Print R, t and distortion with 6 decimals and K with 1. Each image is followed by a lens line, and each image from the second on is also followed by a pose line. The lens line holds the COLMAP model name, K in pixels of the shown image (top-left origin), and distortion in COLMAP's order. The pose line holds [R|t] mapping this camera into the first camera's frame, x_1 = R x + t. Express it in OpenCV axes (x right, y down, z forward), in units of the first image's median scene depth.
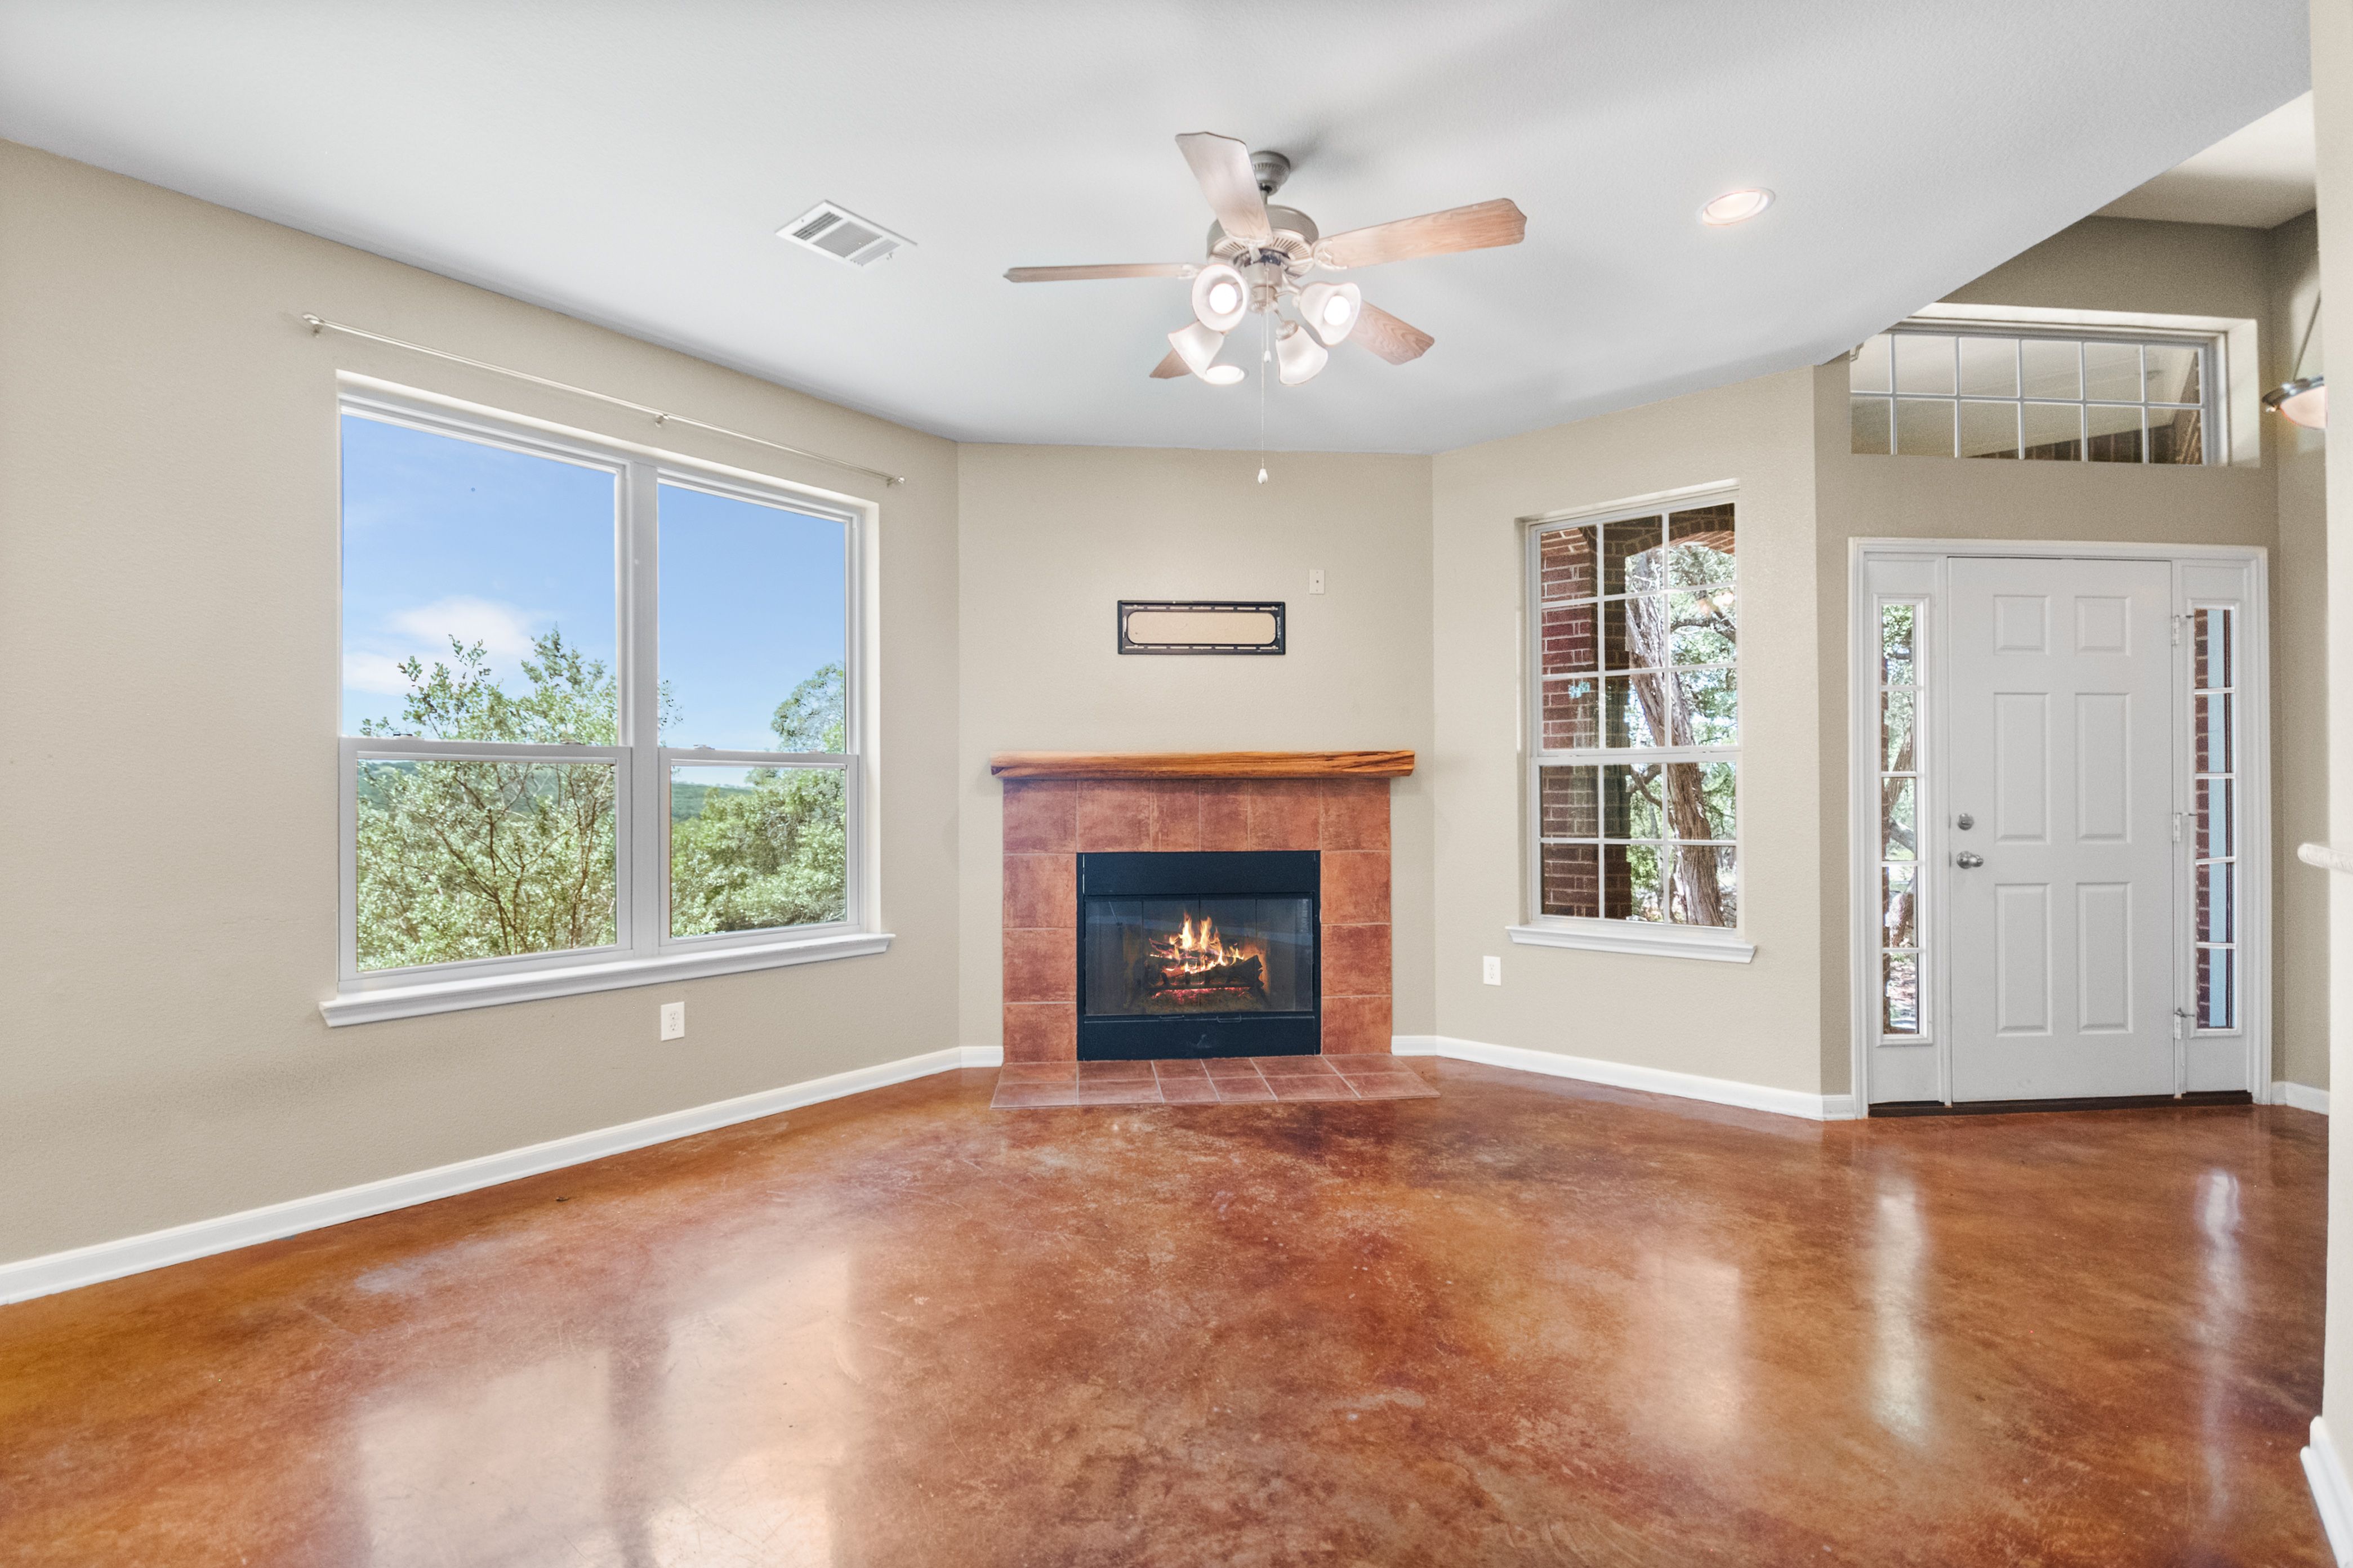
lens RADIAL K [[1062.7, 0, 1173.8], [0, 1062.7, 786.4], [0, 0, 1]] dist [0.001290, -0.001791]
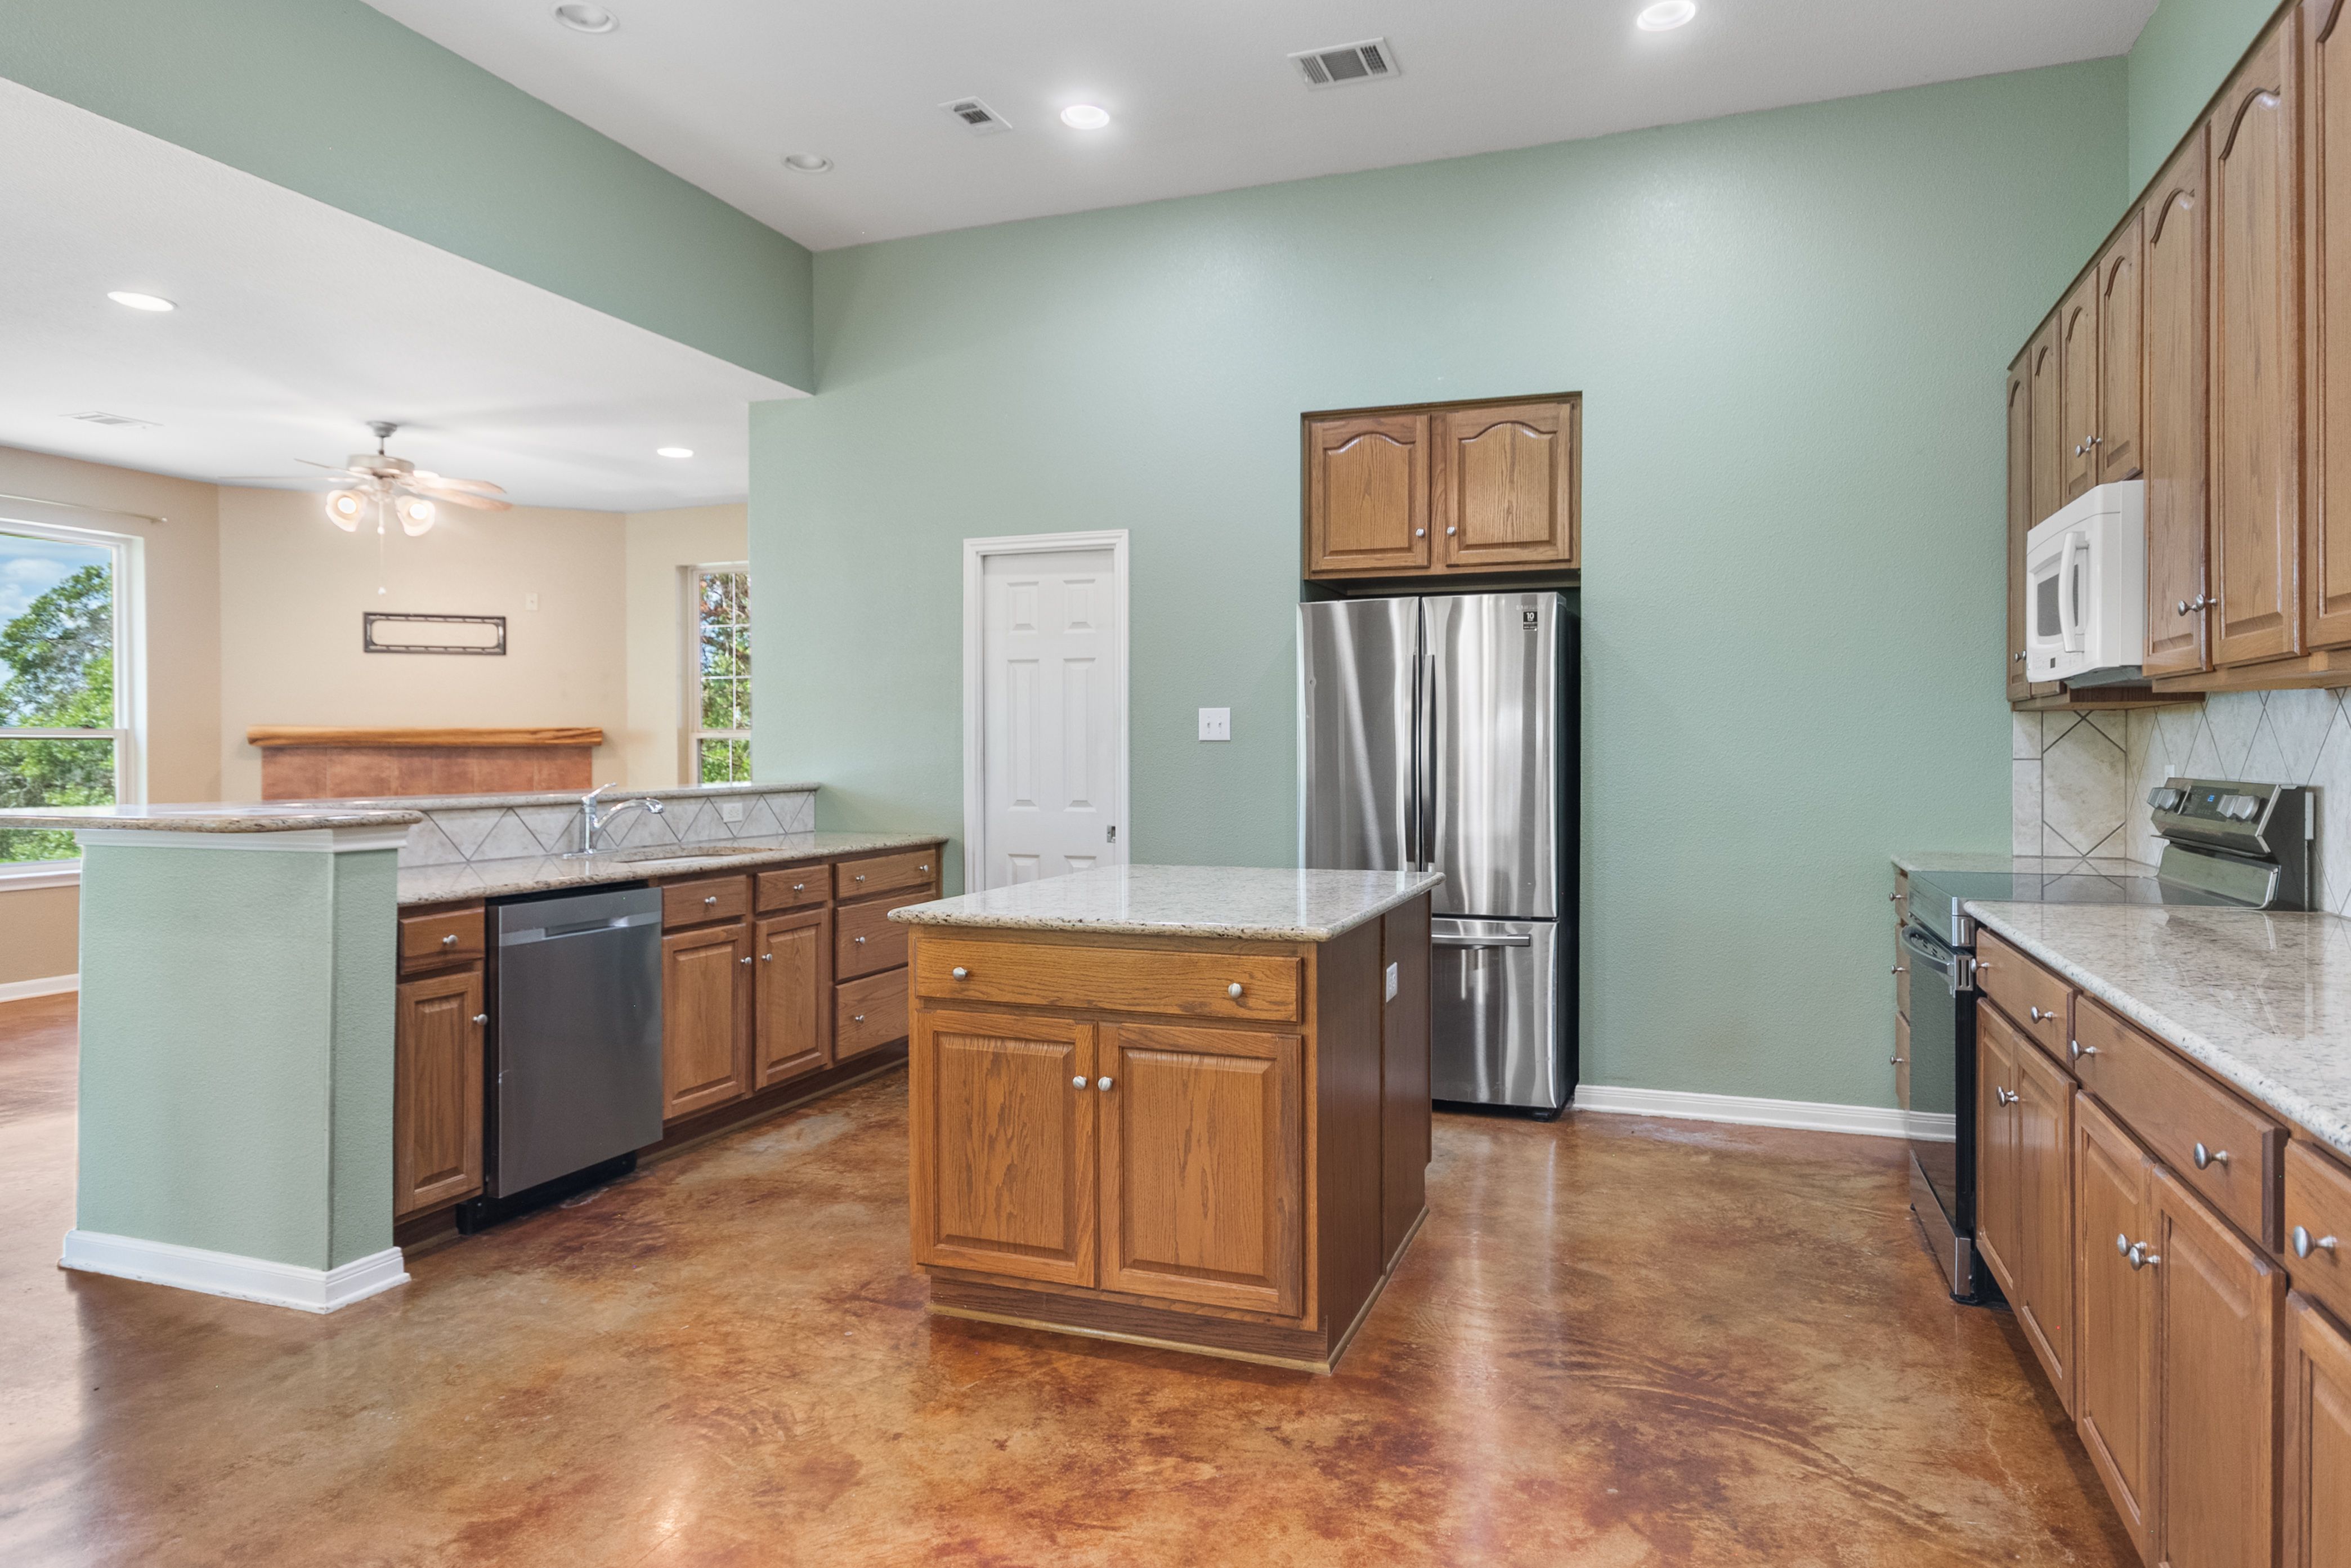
lens RADIAL K [[1413.5, 0, 1183.6], [0, 1413.5, 753.3], [0, 0, 1]] dist [0.009562, 0.002724]
pose [[0.942430, 0.000079, 0.334405, 0.319126], [-0.004065, 0.999929, 0.011217, -0.023236], [-0.334380, -0.011931, 0.942363, -1.004914]]
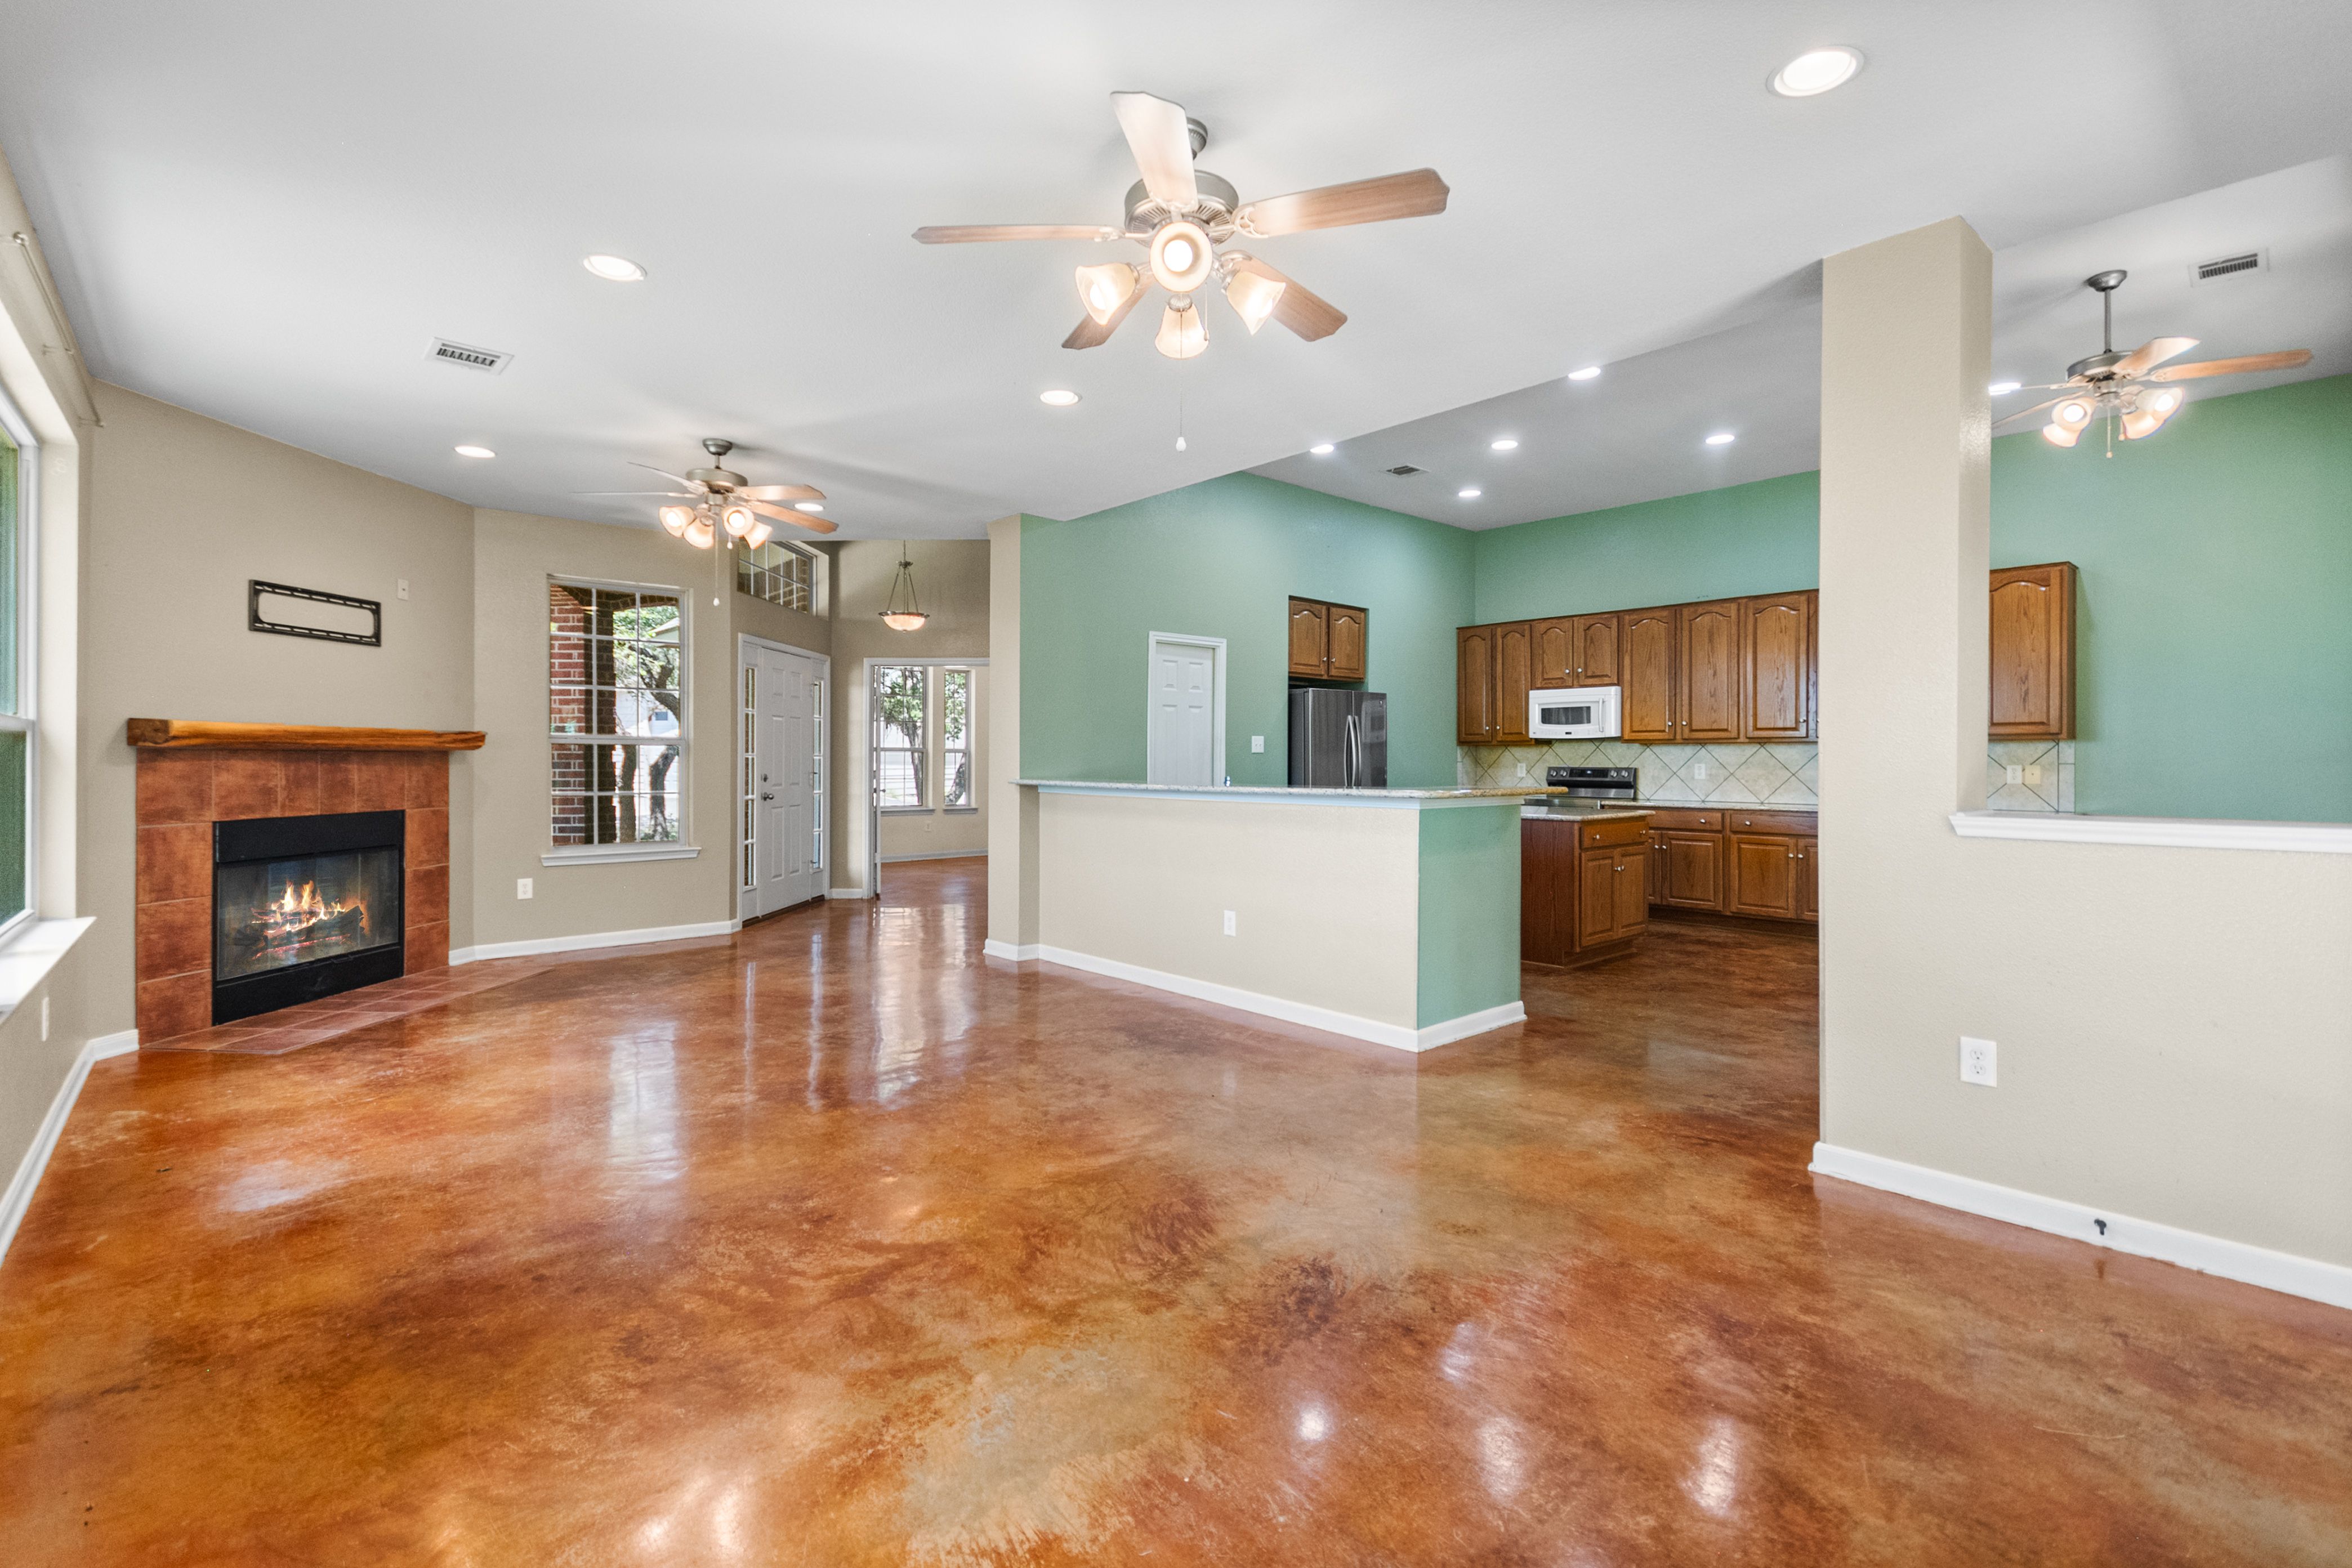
lens RADIAL K [[1062.4, 0, 1169.9], [0, 1062.4, 761.8], [0, 0, 1]] dist [0.001290, -0.001791]
pose [[0.146144, 0.001535, 0.989262, -0.960983], [-0.010882, 0.999941, 0.000056, -0.004741], [-0.989203, -0.010773, 0.146152, -0.052504]]
